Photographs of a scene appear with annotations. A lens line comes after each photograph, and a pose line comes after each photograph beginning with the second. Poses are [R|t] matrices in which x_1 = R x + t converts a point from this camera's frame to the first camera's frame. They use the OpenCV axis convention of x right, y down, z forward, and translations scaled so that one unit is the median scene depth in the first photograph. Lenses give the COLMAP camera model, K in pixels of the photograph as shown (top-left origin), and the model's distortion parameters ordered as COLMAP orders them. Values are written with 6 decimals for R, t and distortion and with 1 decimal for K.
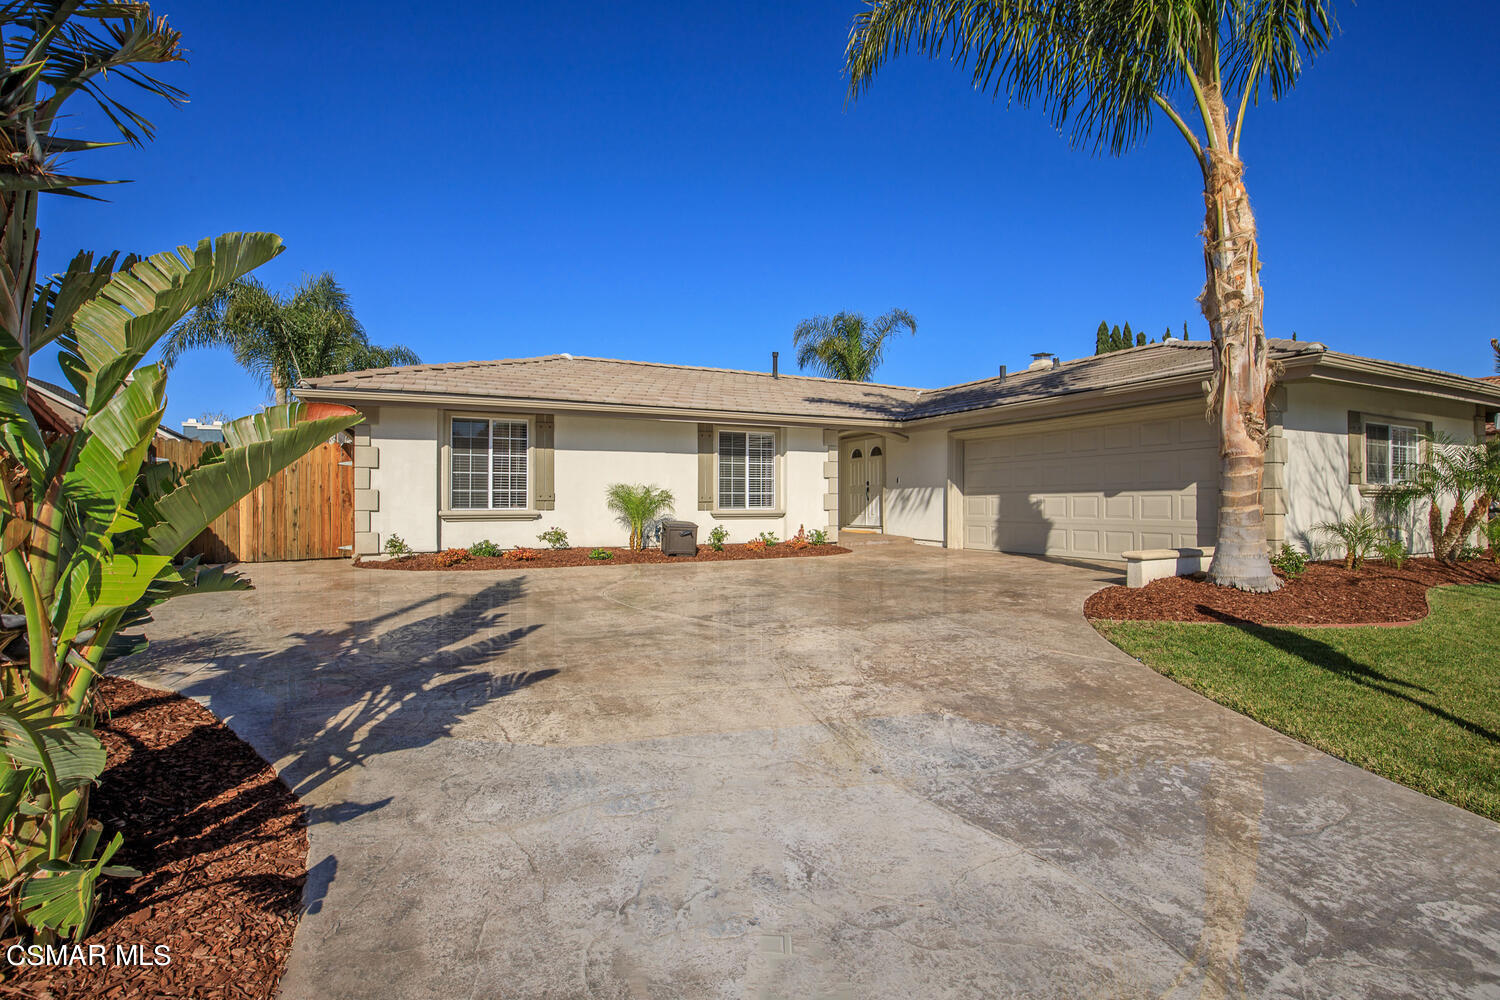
lens RADIAL K [[677.7, 0, 750.3], [0, 677.7, 490.8], [0, 0, 1]] dist [-0.000864, -0.000060]
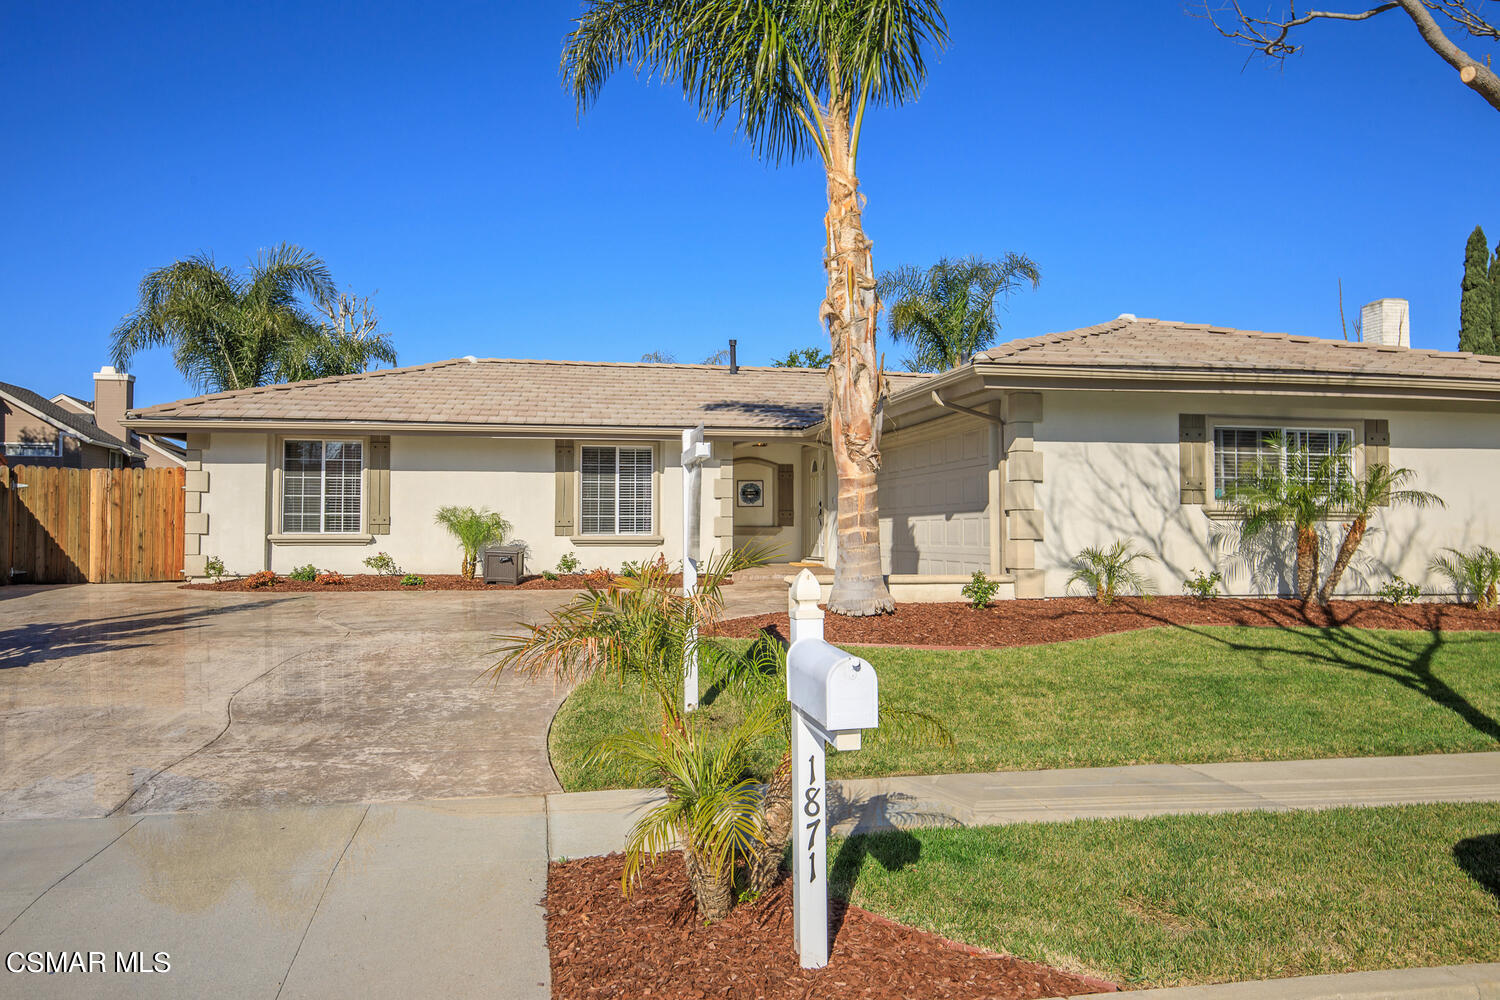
lens RADIAL K [[1066.6, 0, 750.0], [0, 1066.6, 500.0], [0, 0, 1]] dist [0.058579, 0.000872]
pose [[0.965691, -0.005293, -0.259639, 0.597381], [0.001880, 0.999909, -0.013394, 0.001397], [0.259686, 0.012446, 0.965613, -0.325134]]
